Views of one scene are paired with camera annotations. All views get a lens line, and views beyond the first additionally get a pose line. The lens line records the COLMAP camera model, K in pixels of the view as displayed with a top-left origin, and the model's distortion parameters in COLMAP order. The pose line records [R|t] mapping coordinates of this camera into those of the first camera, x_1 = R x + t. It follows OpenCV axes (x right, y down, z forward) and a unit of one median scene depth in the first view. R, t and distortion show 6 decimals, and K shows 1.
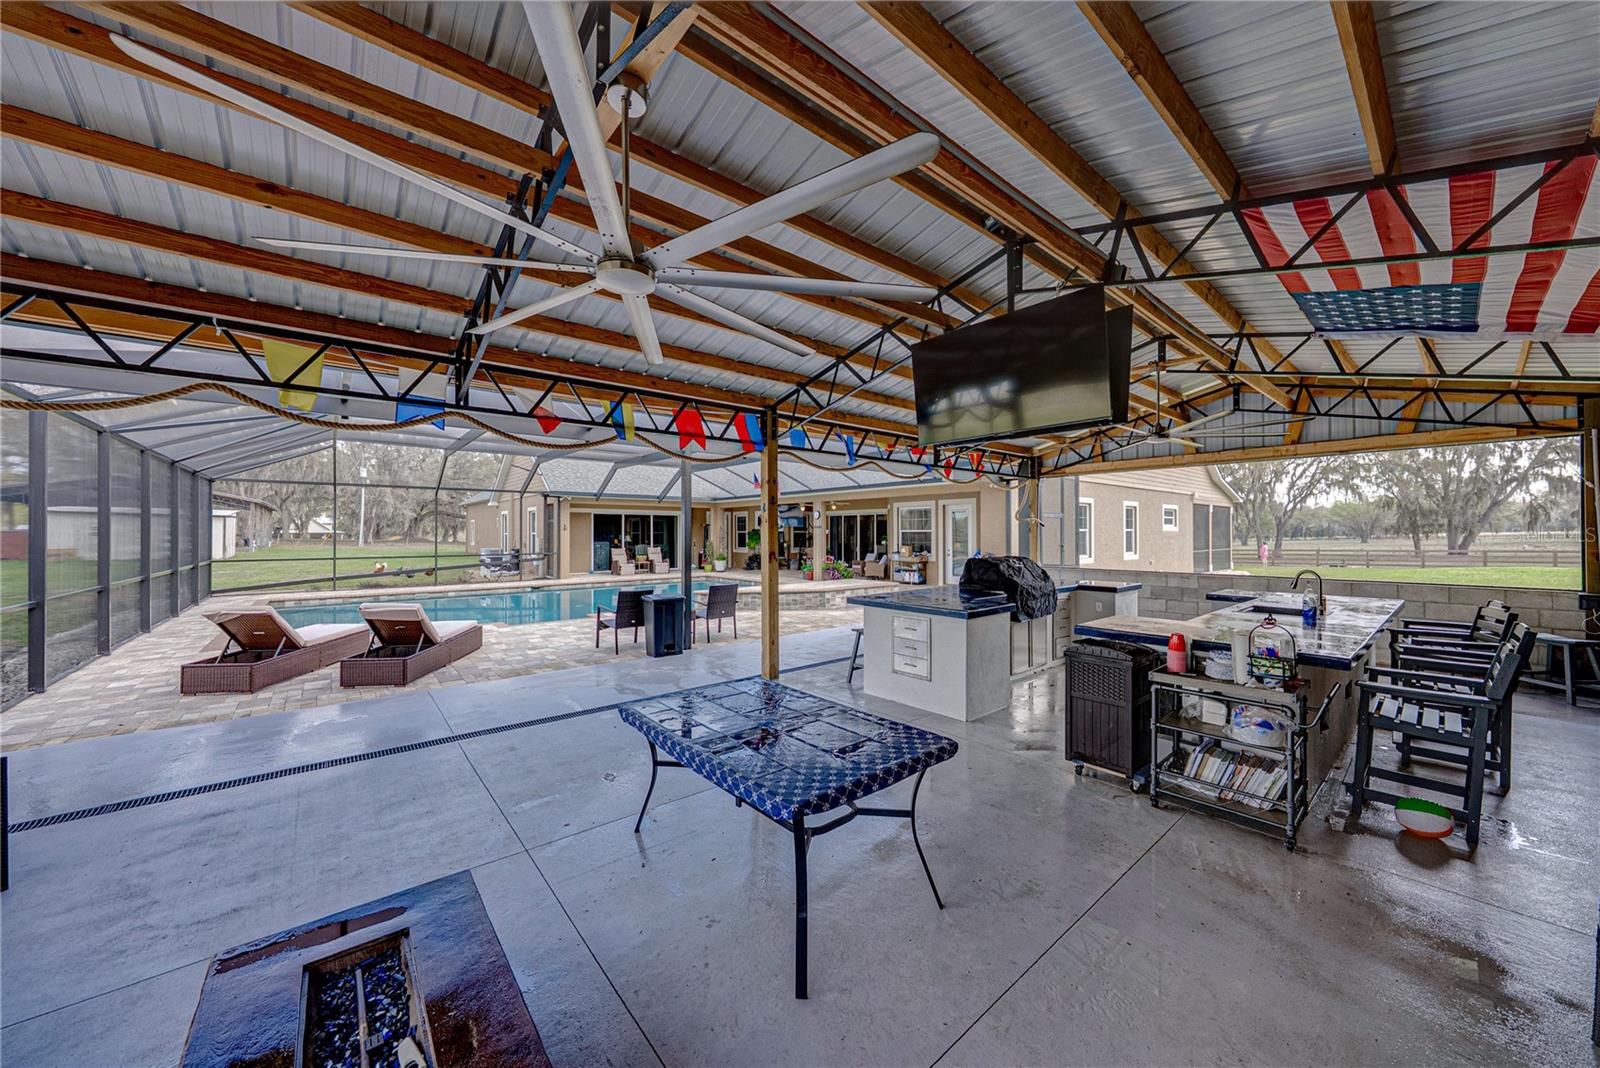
lens RADIAL K [[543.5, 0, 788.9], [0, 543.5, 531.9], [0, 0, 1]] dist [0.000381, 0.000199]
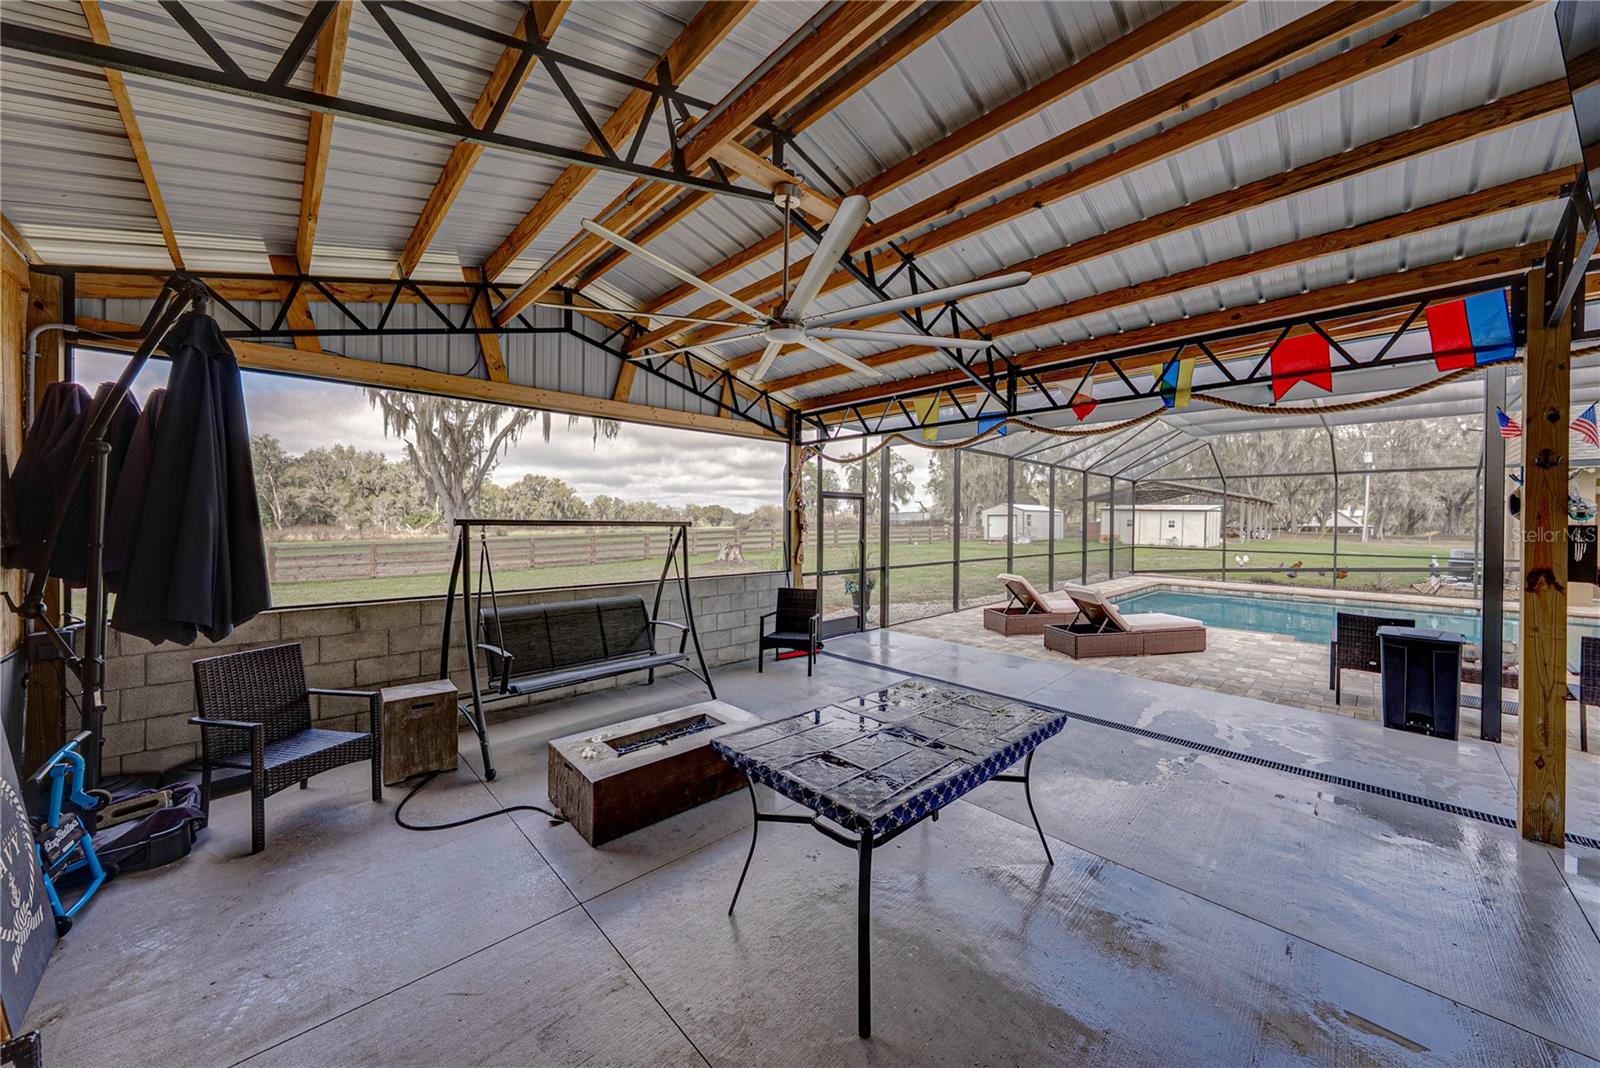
lens RADIAL K [[574.8, 0, 814.8], [0, 574.8, 507.6], [0, 0, 1]] dist [-0.002017, -0.000081]
pose [[0.092922, -0.022834, -0.995411, 0.438534], [-0.007800, 0.999690, -0.023660, 0.001681], [0.995643, 0.009963, 0.092715, 0.359662]]
